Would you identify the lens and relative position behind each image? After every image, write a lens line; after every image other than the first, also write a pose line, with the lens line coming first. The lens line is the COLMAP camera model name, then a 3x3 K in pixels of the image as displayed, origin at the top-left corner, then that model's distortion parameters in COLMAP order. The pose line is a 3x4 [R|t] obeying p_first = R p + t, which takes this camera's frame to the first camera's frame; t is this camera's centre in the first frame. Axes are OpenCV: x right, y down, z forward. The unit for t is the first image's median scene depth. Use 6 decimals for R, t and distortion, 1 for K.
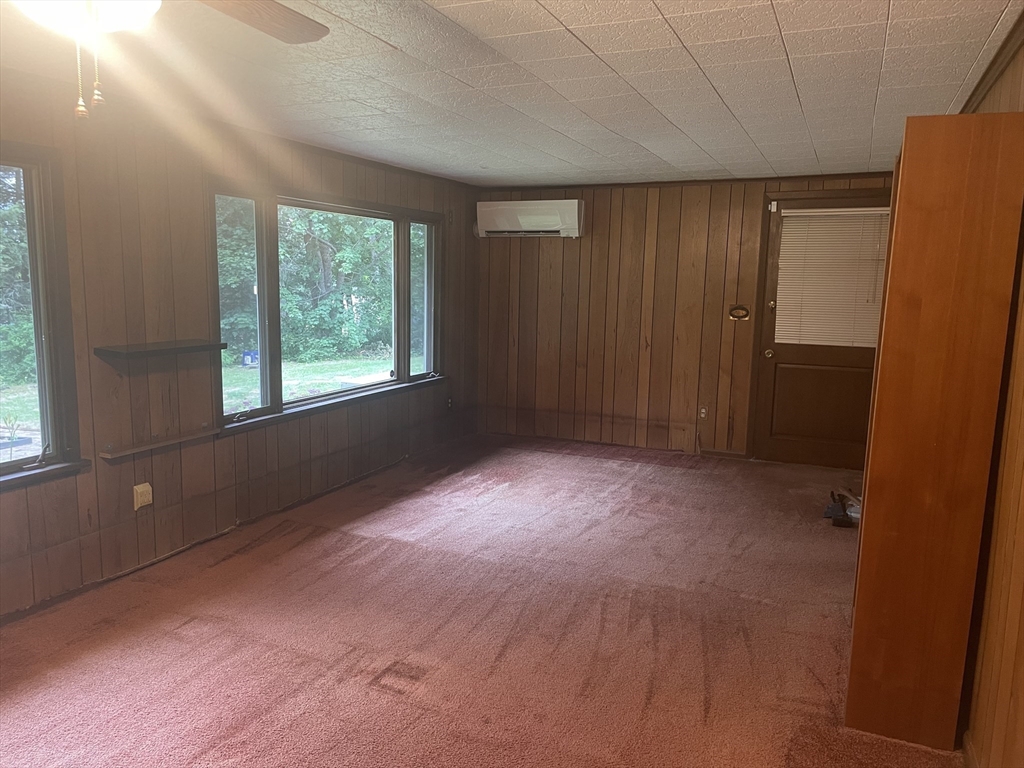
lens RADIAL K [[780.8, 0, 509.5], [0, 780.8, 390.5], [0, 0, 1]] dist [0.116987, -0.148648]
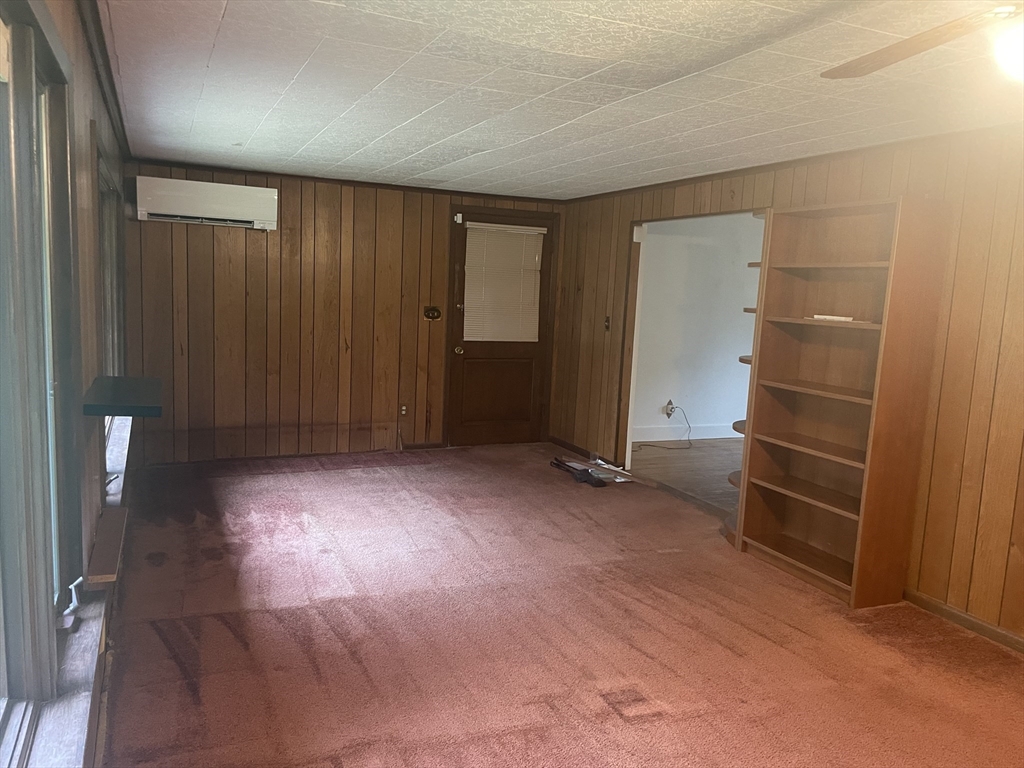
lens RADIAL K [[780.8, 0, 509.5], [0, 780.8, 390.5], [0, 0, 1]] dist [0.116987, -0.148648]
pose [[0.661561, -0.090128, 0.744456, -0.480389], [0.076789, 0.995675, 0.052303, -0.045628], [-0.745949, 0.022565, 0.665620, 0.230259]]
